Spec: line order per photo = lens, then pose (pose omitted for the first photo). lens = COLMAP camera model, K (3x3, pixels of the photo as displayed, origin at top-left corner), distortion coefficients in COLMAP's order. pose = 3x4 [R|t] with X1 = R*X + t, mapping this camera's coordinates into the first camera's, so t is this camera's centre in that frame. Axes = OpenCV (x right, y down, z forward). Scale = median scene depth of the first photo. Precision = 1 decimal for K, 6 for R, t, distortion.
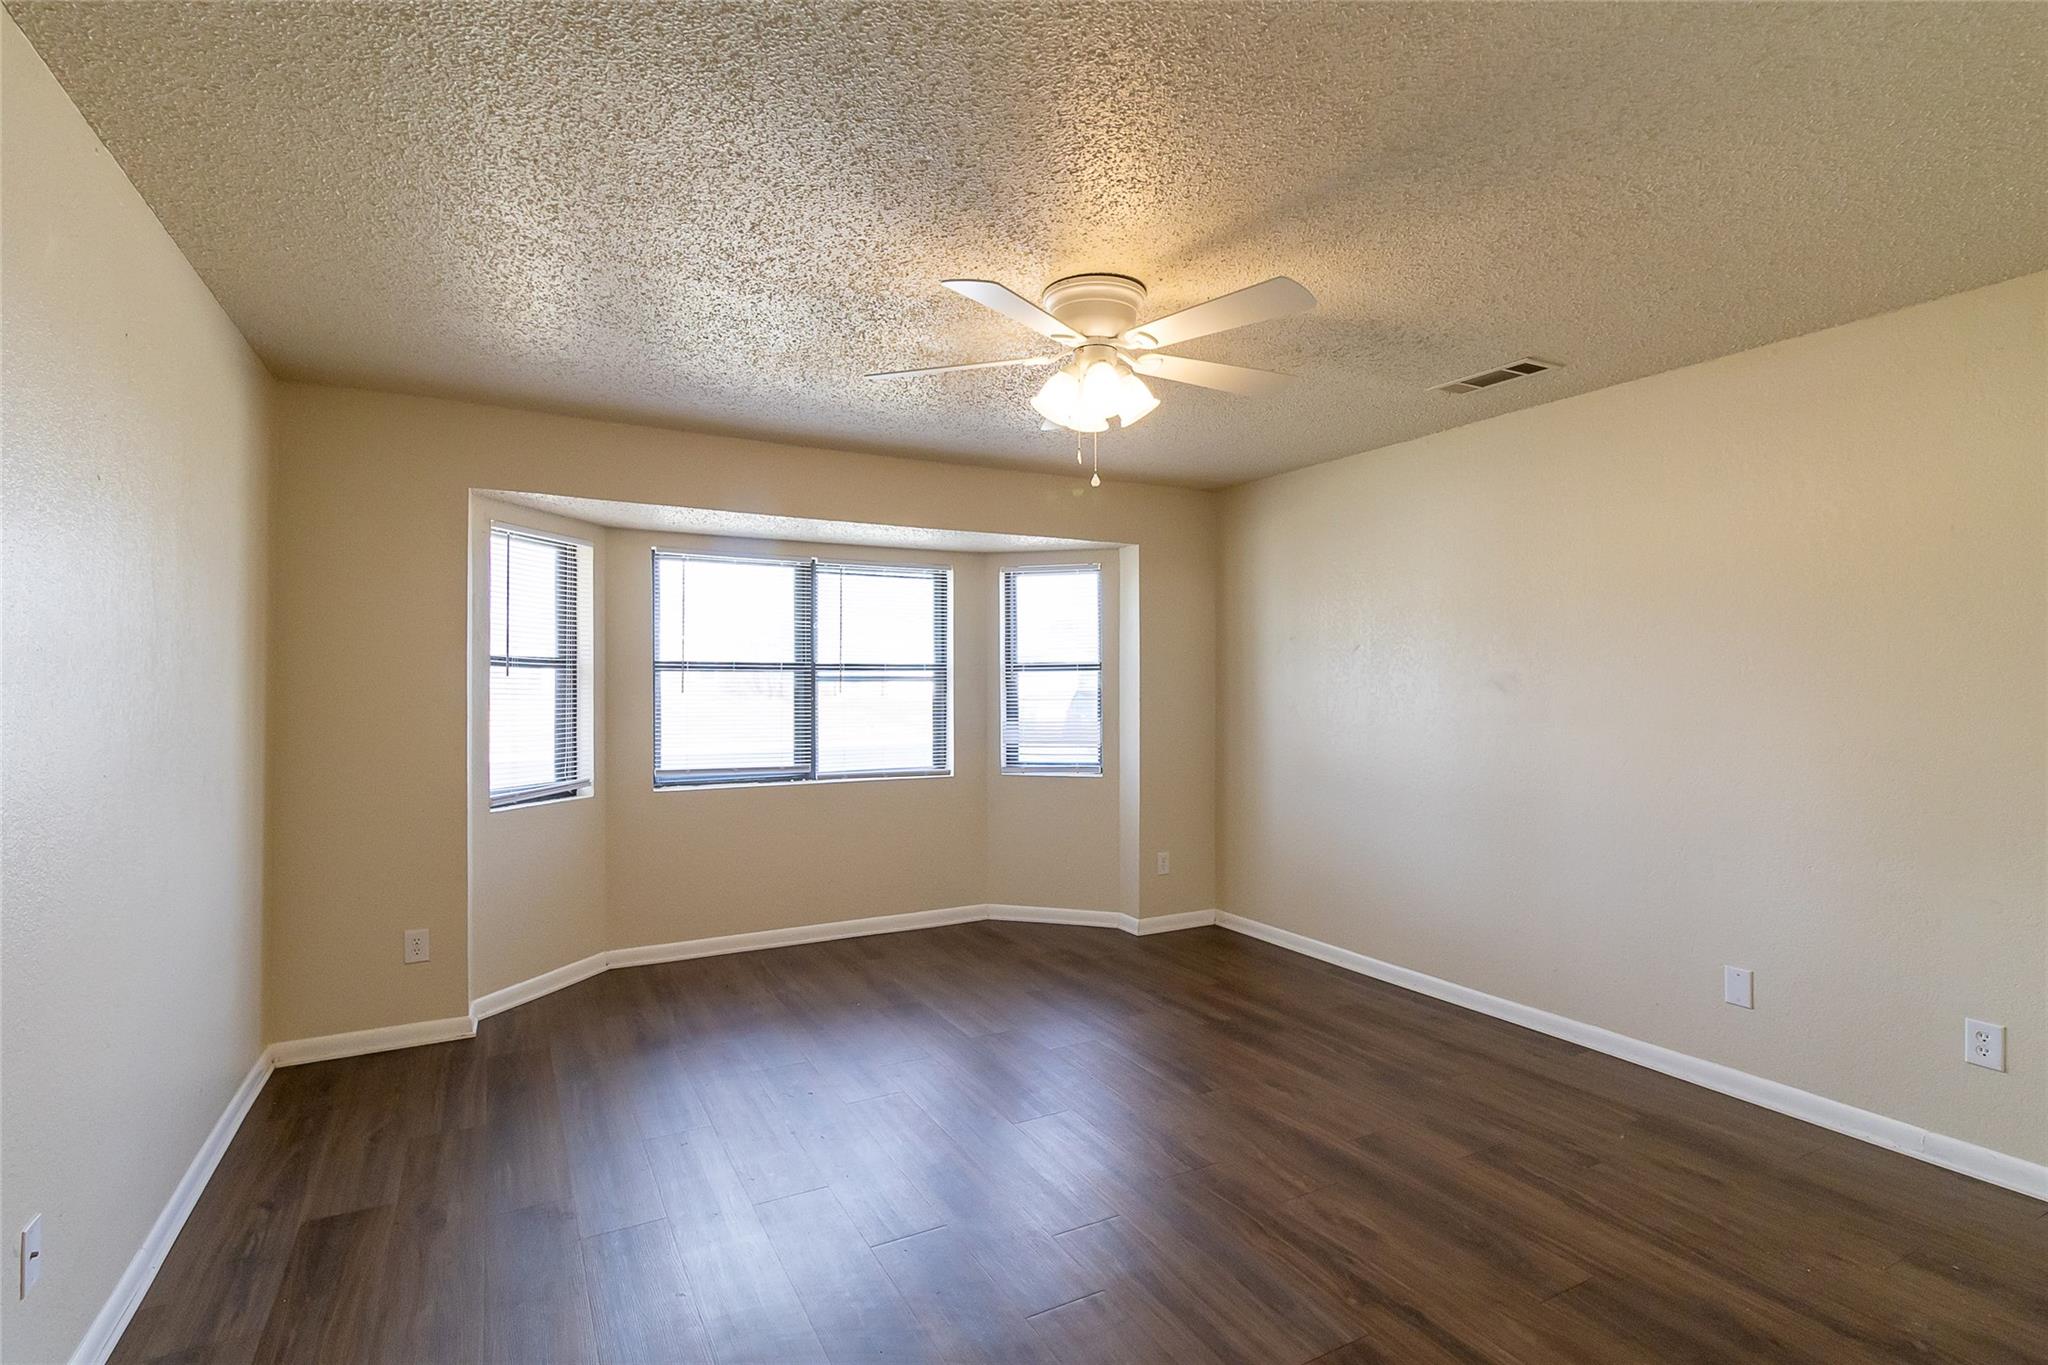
lens RADIAL K [[983.7, 0, 1027.3], [0, 983.7, 675.0], [0, 0, 1]] dist [0.000587, 0.000313]
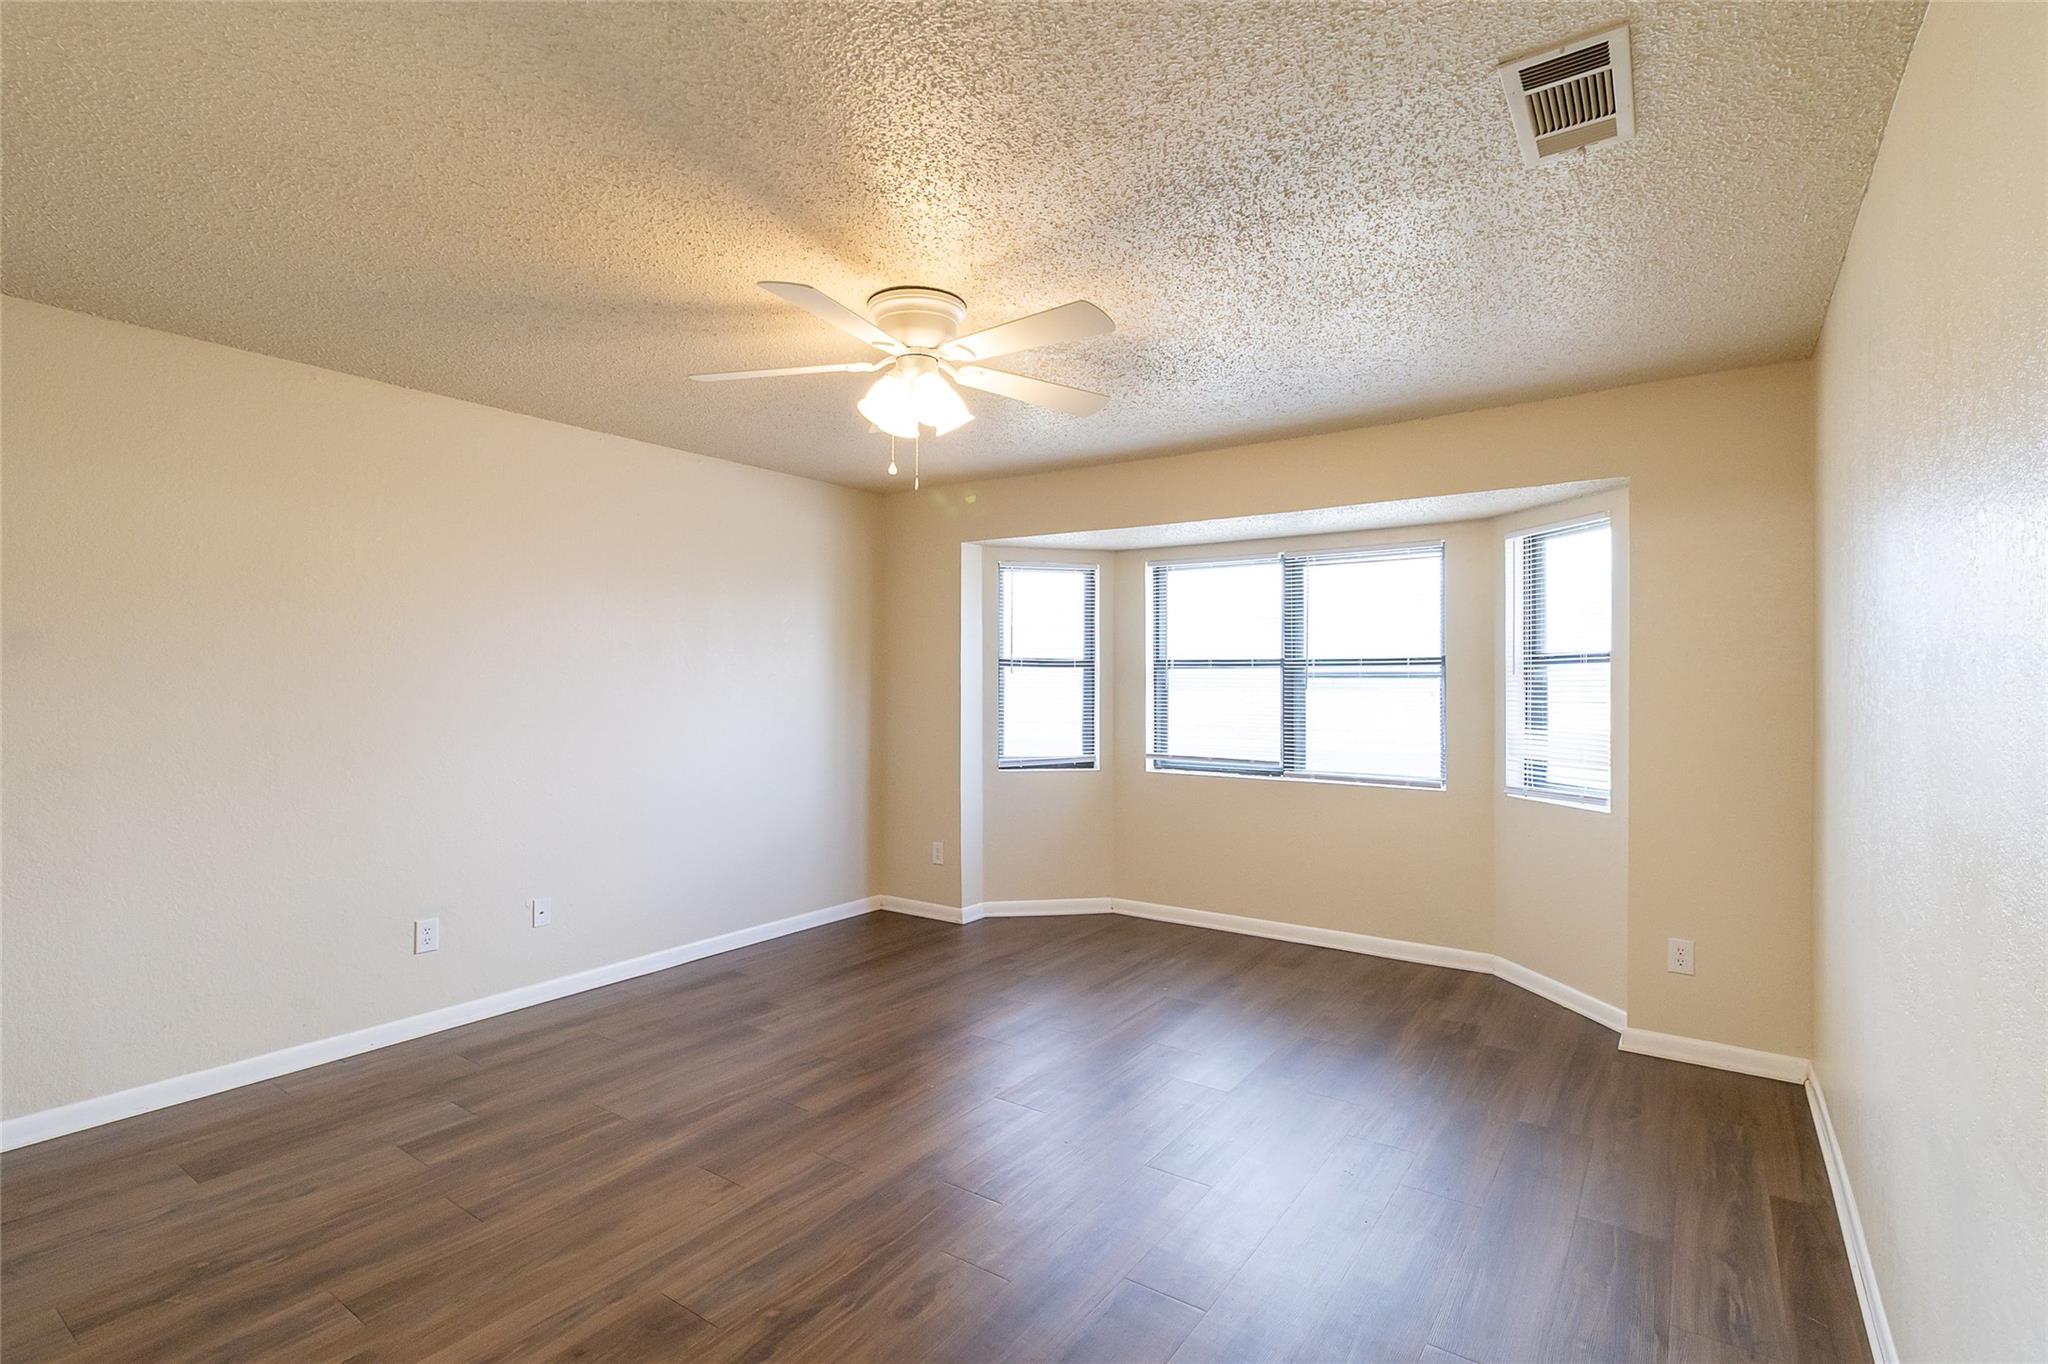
lens RADIAL K [[972.6, 0, 1019.9], [0, 972.6, 675.3], [0, 0, 1]] dist [0.000657, -0.000174]
pose [[0.431925, -0.002250, -0.901907, 0.575969], [0.005068, 0.999987, -0.000068, 0.003087], [0.901895, -0.004542, 0.431931, 0.352593]]
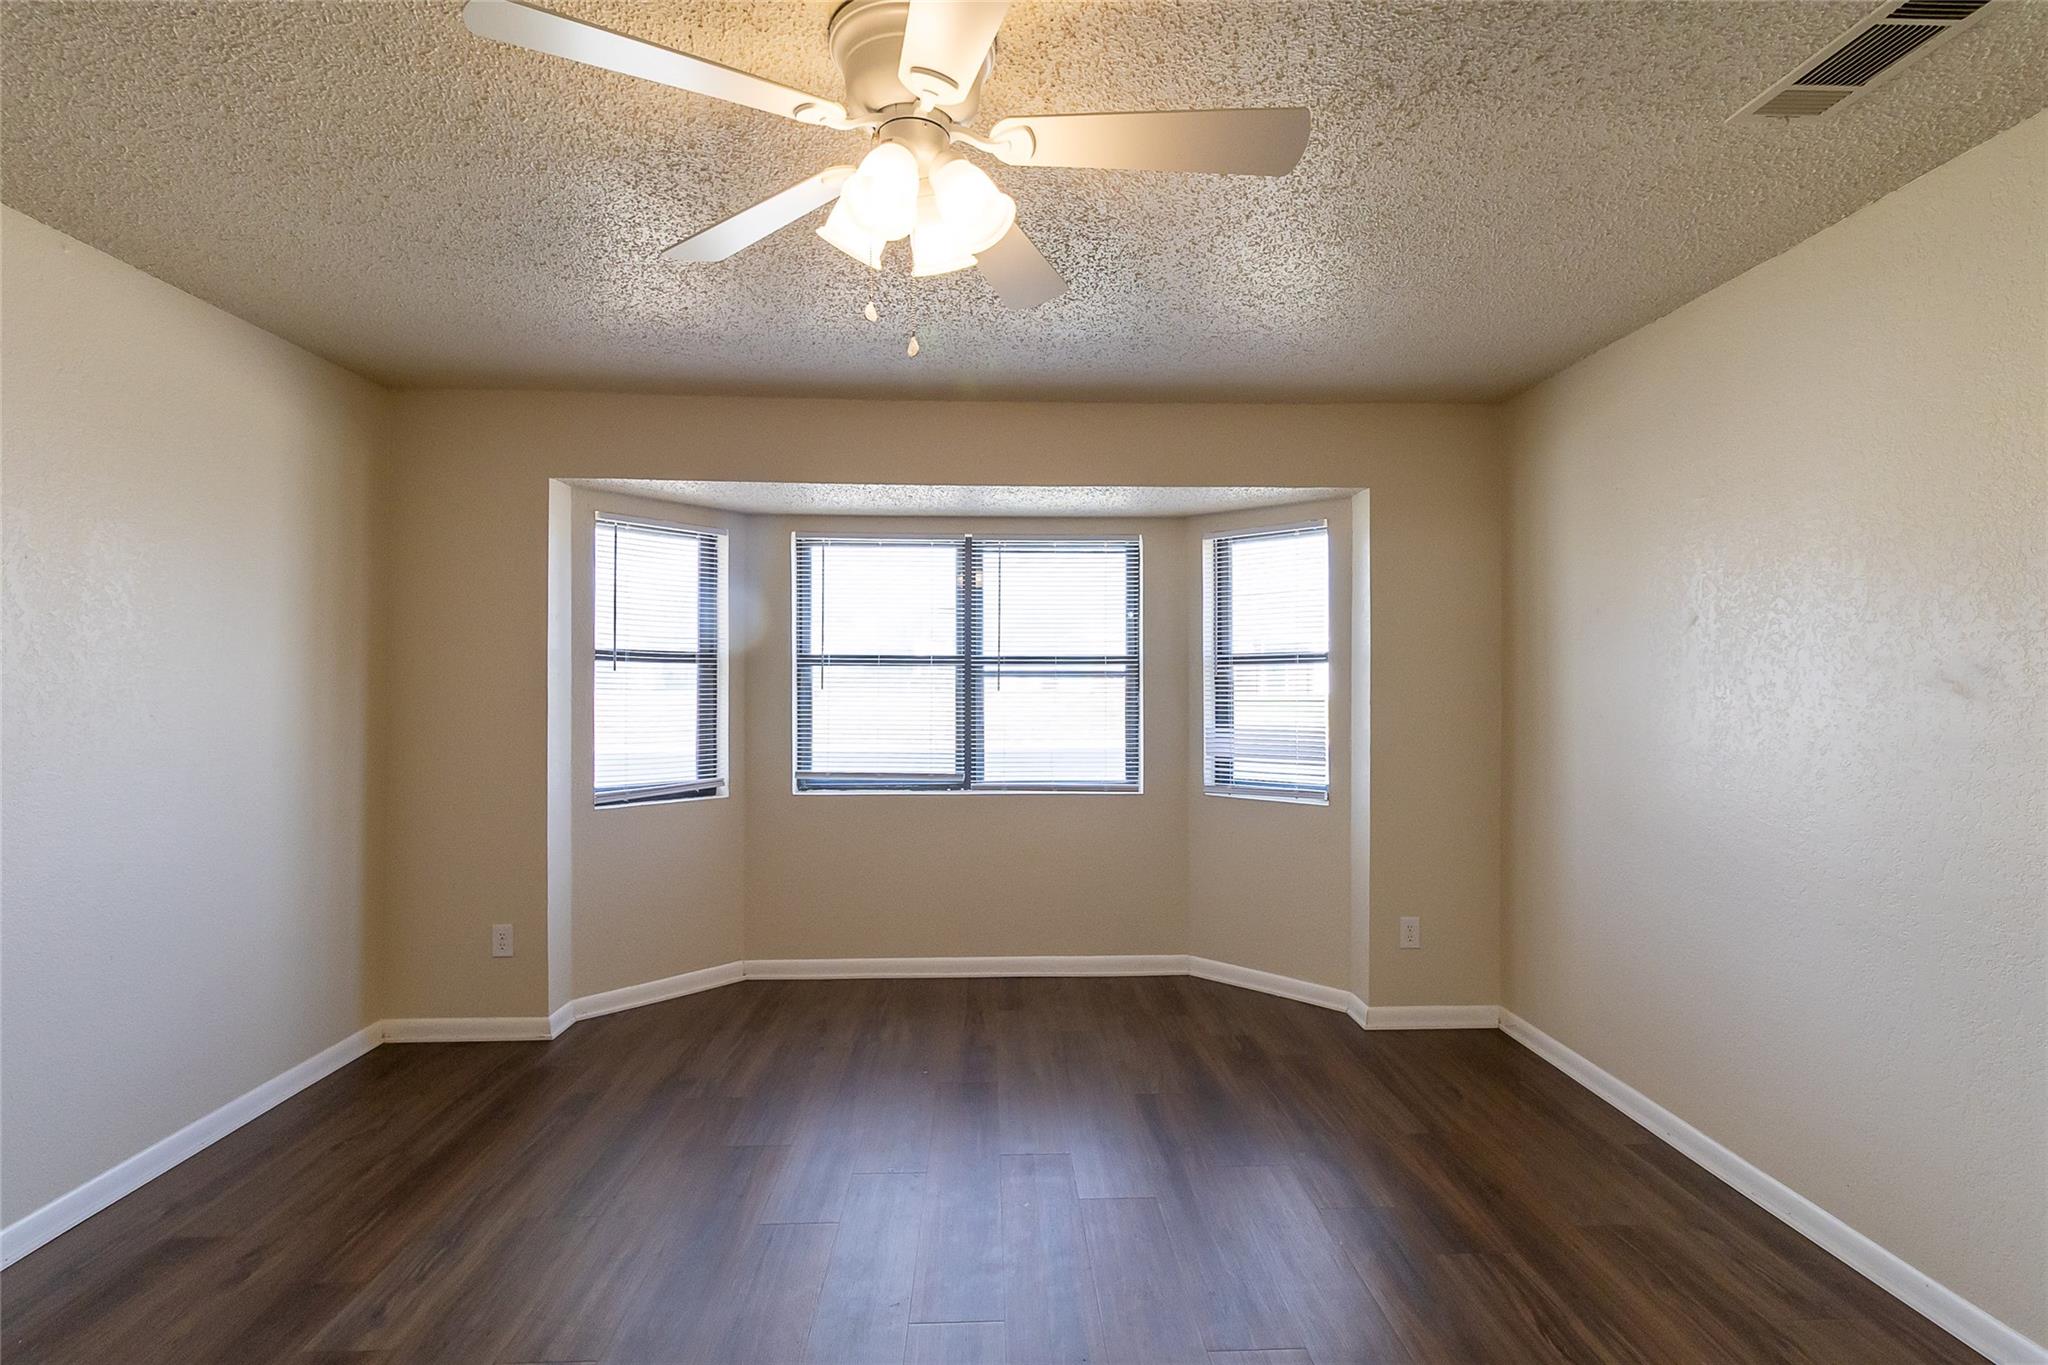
lens RADIAL K [[972.6, 0, 1019.9], [0, 972.6, 675.8], [0, 0, 1]] dist [0.000657, -0.000174]
pose [[0.894959, 0.000606, -0.446149, 0.215263], [0.000587, 0.999997, 0.002536, 0.003526], [0.446149, -0.002531, 0.894955, 0.262108]]
